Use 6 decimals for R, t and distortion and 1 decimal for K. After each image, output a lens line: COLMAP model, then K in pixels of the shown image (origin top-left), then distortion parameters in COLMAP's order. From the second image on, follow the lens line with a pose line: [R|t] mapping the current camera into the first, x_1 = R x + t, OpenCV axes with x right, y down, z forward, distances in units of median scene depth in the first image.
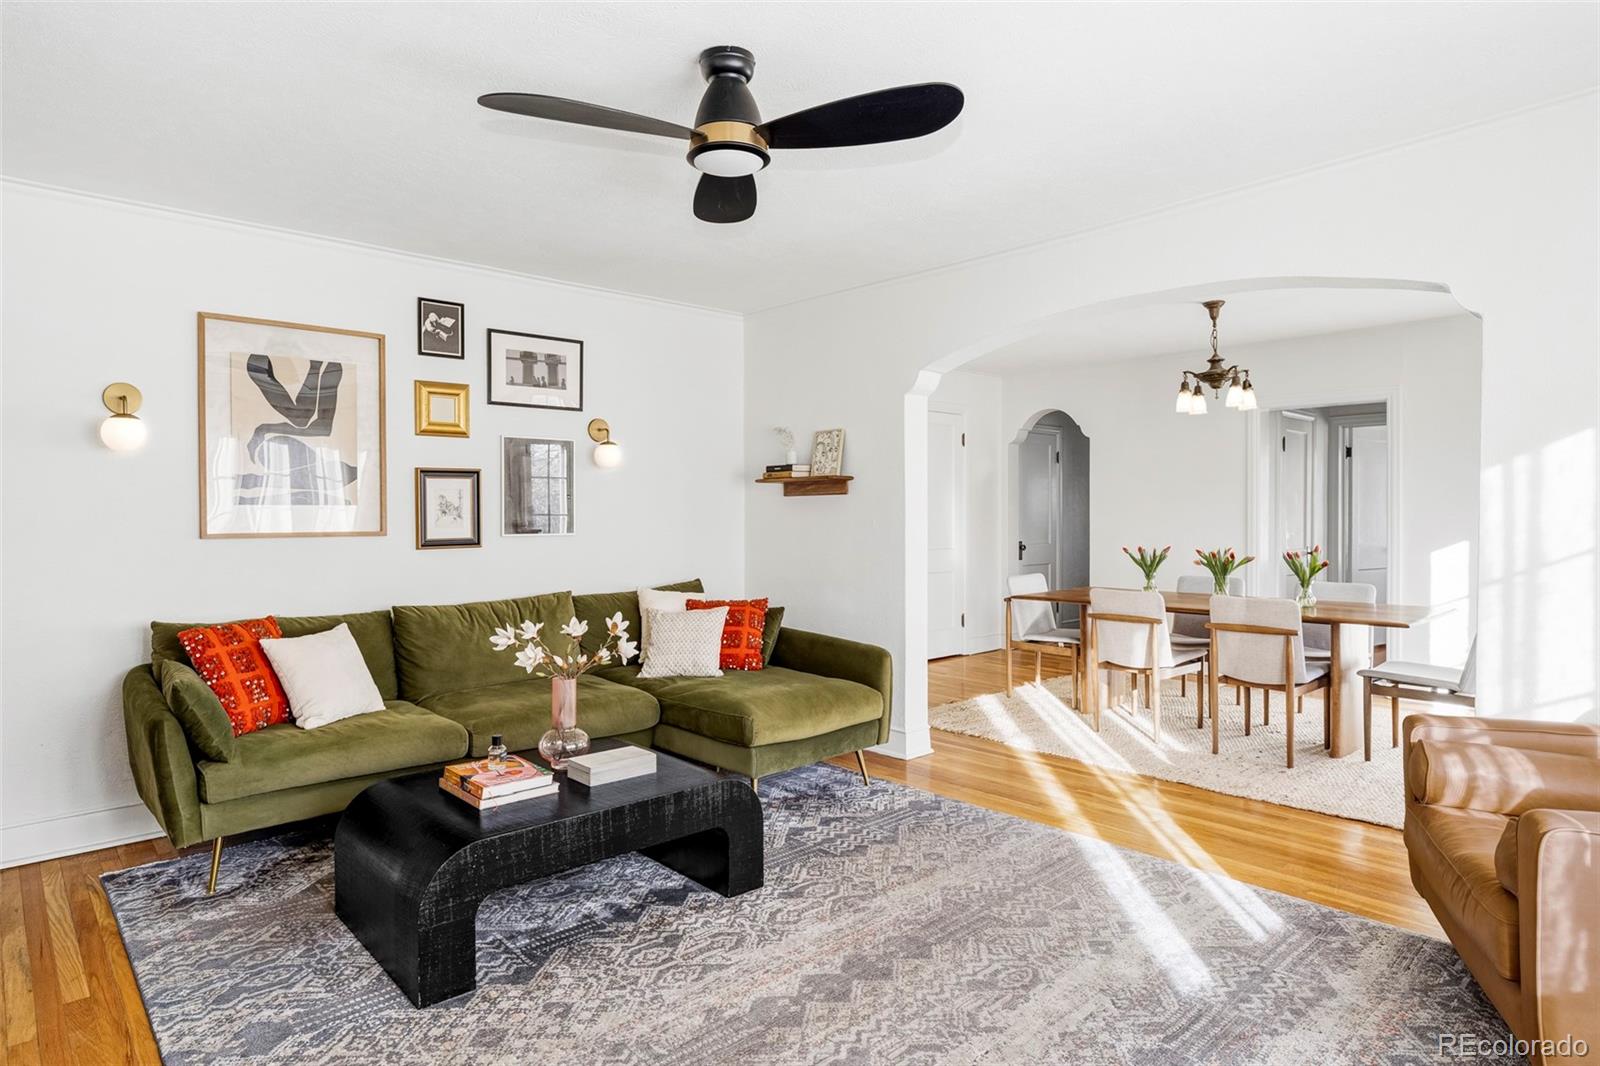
lens RADIAL K [[881.6, 0, 783.1], [0, 881.6, 527.5], [0, 0, 1]] dist [0.001447, 0.000459]
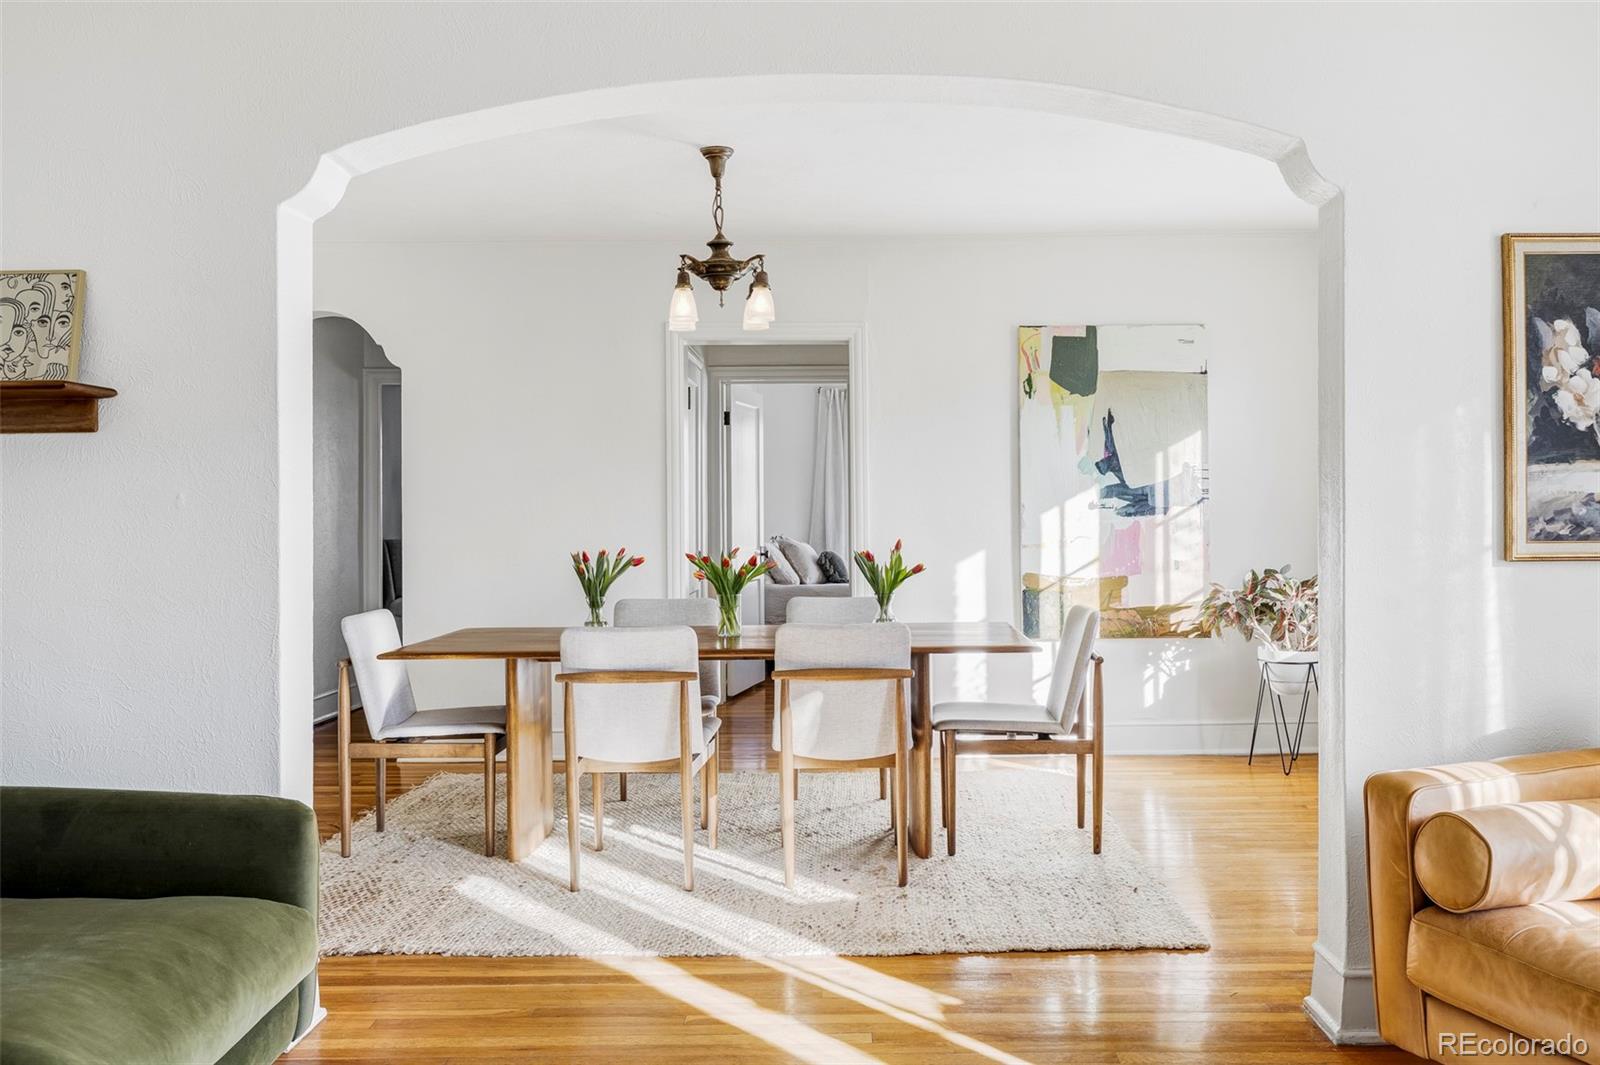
lens RADIAL K [[1320.6, 0, 800.0], [0, 1320.6, 532.5], [0, 0, 1]] dist [-0.008784, 0.000336]
pose [[0.686030, -0.007546, 0.727534, -0.174951], [0.012201, 0.999925, -0.001134, 0.016408], [-0.727471, 0.009654, 0.686070, 0.402089]]
